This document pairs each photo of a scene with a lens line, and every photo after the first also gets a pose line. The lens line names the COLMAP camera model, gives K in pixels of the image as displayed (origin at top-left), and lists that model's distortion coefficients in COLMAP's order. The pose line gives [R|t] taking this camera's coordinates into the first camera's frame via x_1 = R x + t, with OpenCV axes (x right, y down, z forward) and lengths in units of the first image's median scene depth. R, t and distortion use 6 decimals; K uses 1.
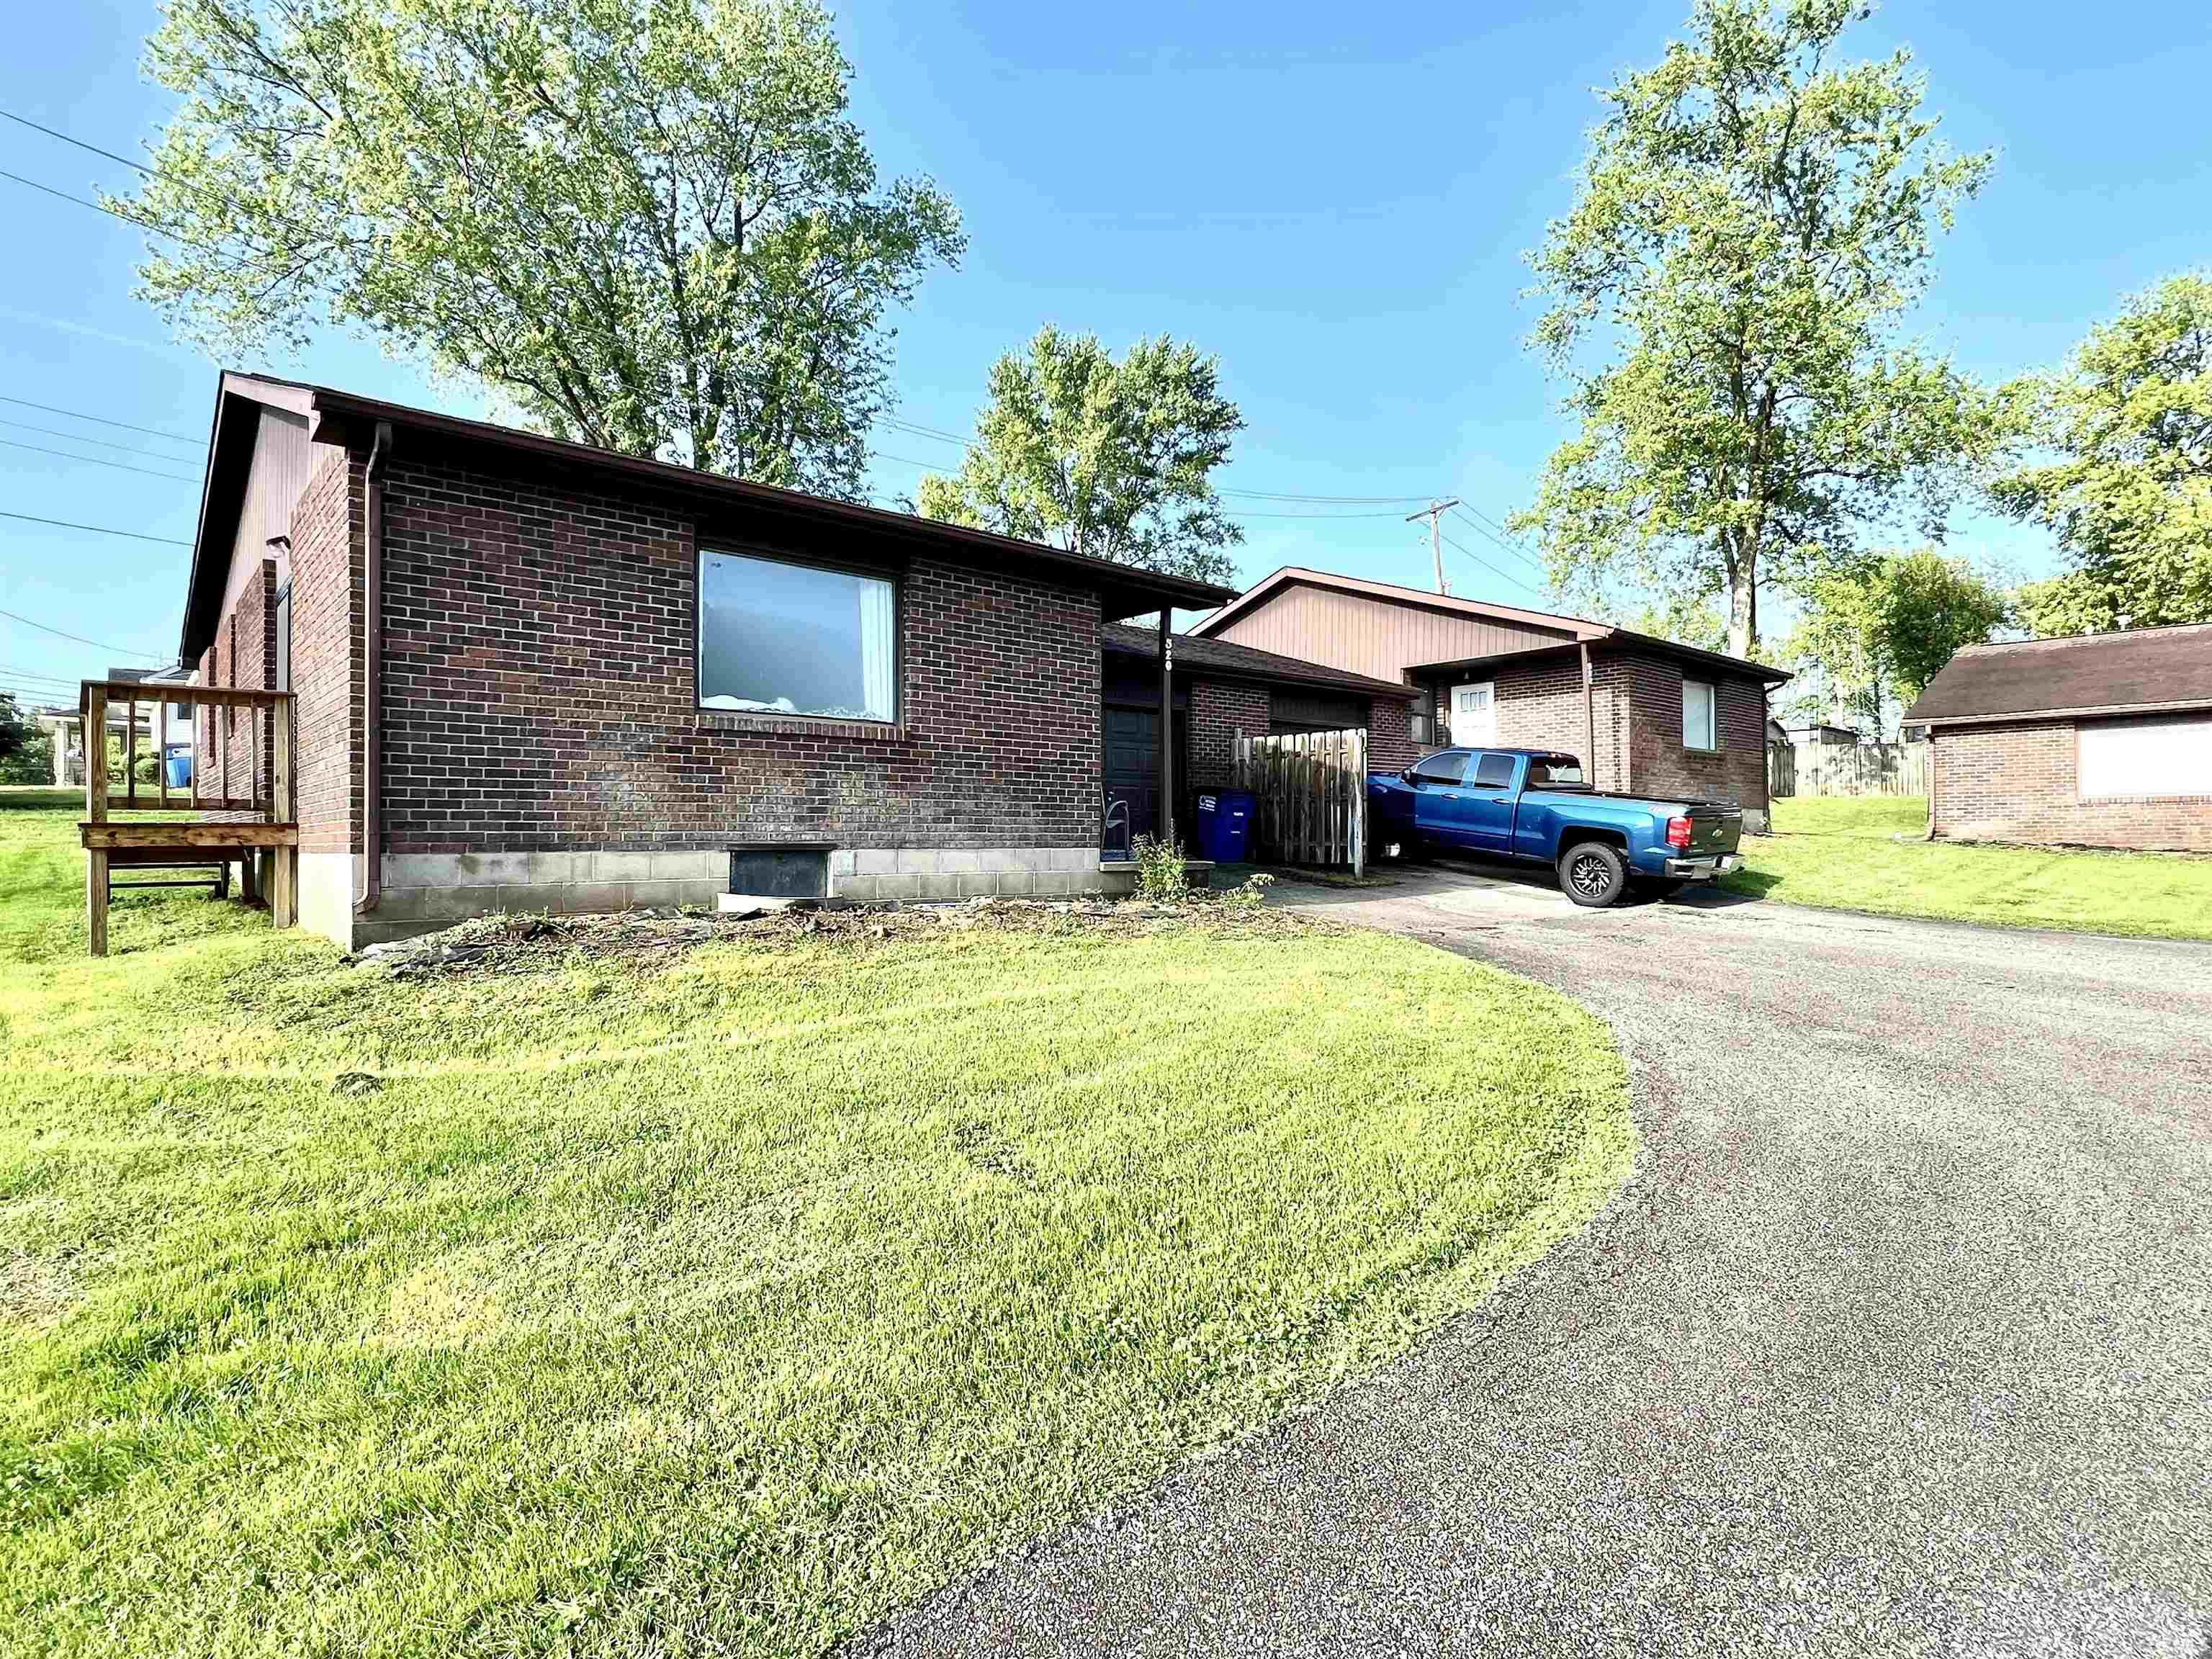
lens RADIAL K [[1127.7, 0, 1166.0], [0, 1127.7, 836.0], [0, 0, 1]] dist [0.000459, 0.000348]
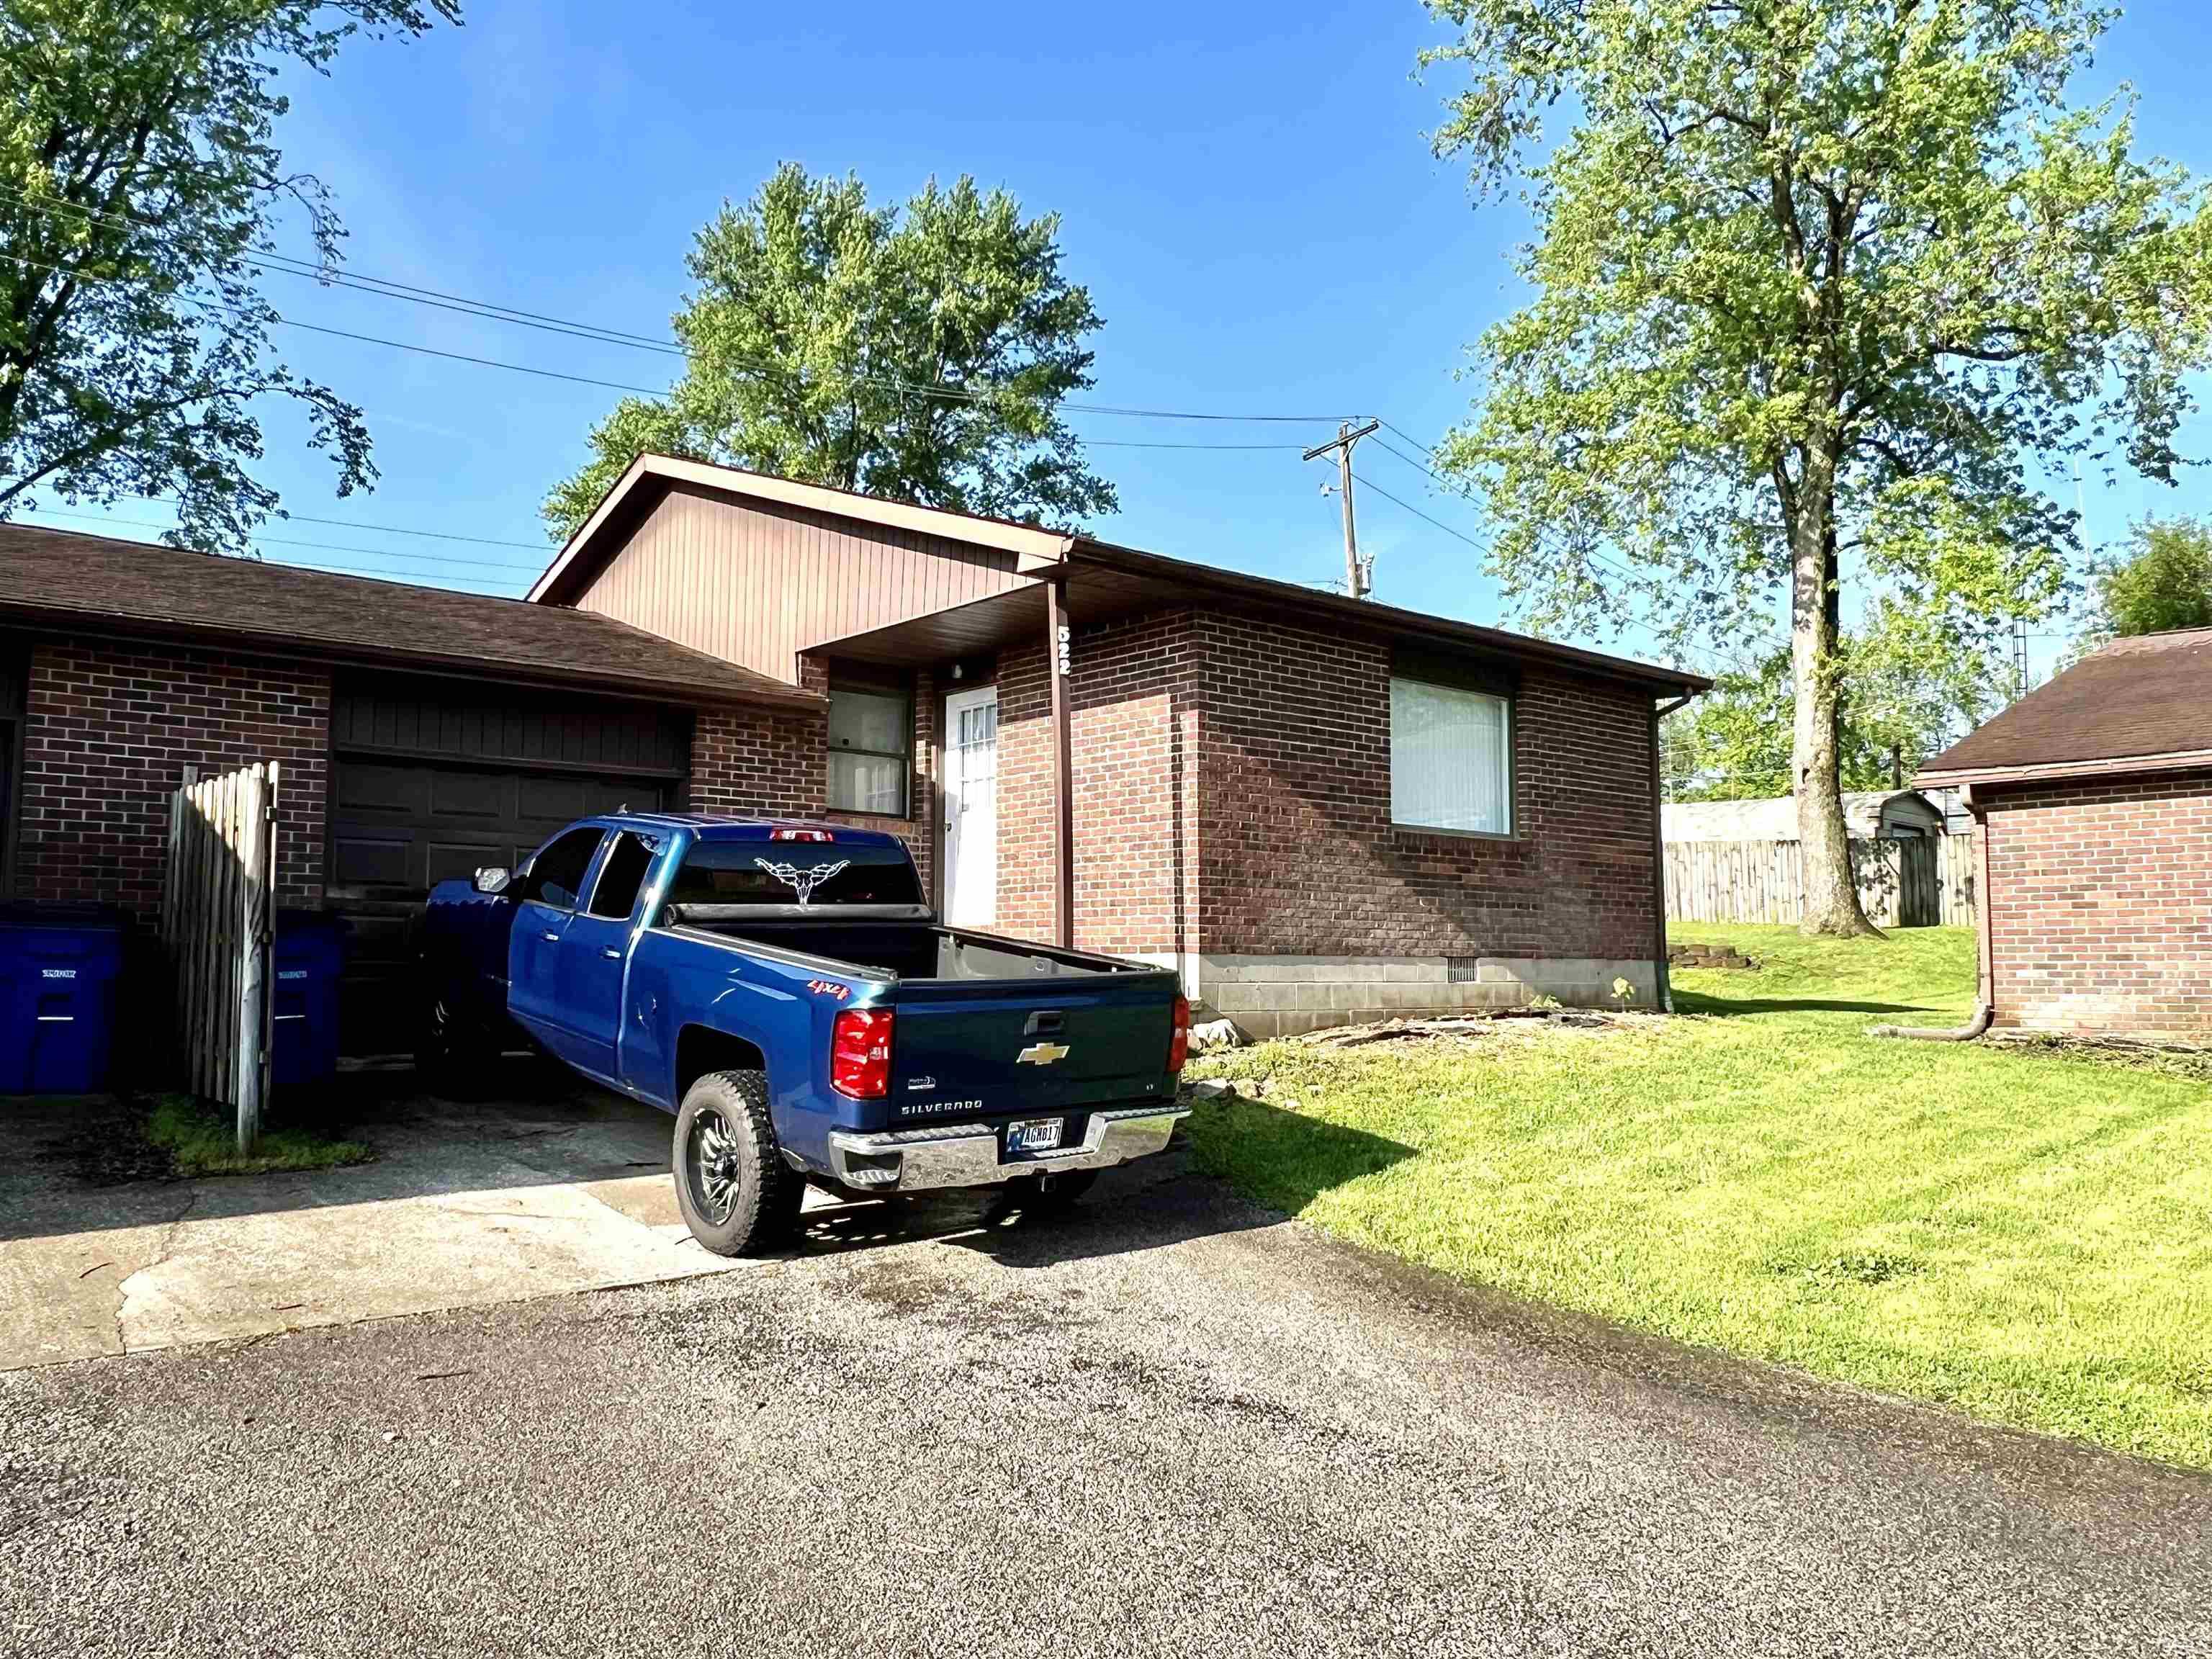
lens RADIAL K [[1703.8, 0, 1106.0], [0, 1703.8, 829.5], [0, 0, 1]] dist [0.001128, 0.003652]
pose [[0.999836, 0.007599, -0.016464, 0.290944], [-0.008932, 0.996555, -0.082452, -0.016374], [0.015780, 0.082586, 0.996459, 0.258683]]
